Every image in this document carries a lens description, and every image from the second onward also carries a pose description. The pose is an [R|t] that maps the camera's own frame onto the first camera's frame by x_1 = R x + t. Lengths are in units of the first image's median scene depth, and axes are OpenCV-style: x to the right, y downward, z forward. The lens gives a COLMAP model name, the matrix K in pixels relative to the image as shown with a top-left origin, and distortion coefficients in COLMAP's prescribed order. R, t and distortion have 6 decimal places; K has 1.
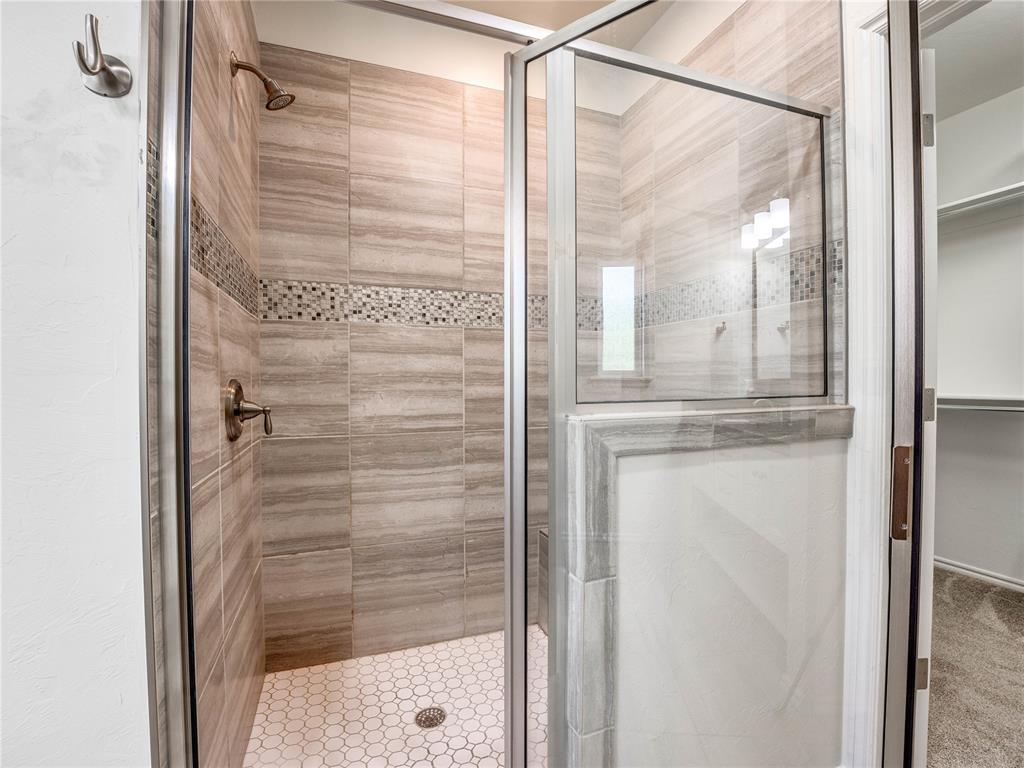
lens RADIAL K [[470.6, 0, 512.0], [0, 470.6, 384.0], [0, 0, 1]] dist [-0.028362, -0.000196]
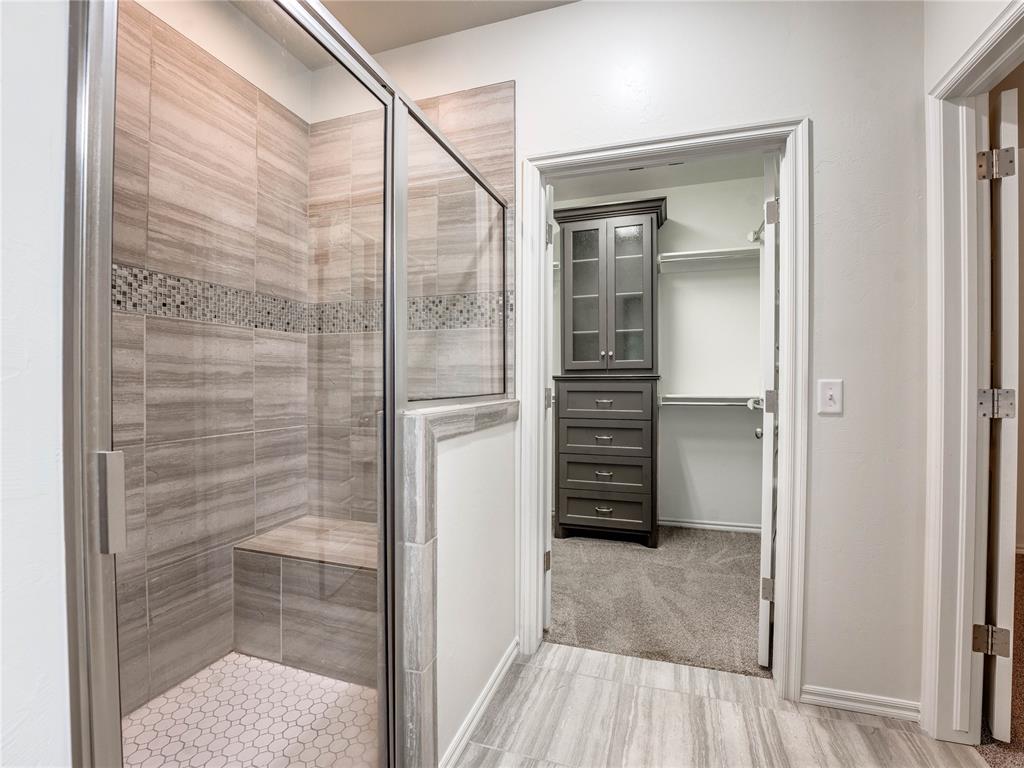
lens RADIAL K [[470.6, 0, 512.0], [0, 470.6, 384.0], [0, 0, 1]] dist [-0.028362, -0.000196]
pose [[0.626083, 0.003786, 0.779747, -0.325345], [0.001382, 0.999981, -0.005965, 0.002777], [-0.779755, 0.004812, 0.626066, 0.019604]]
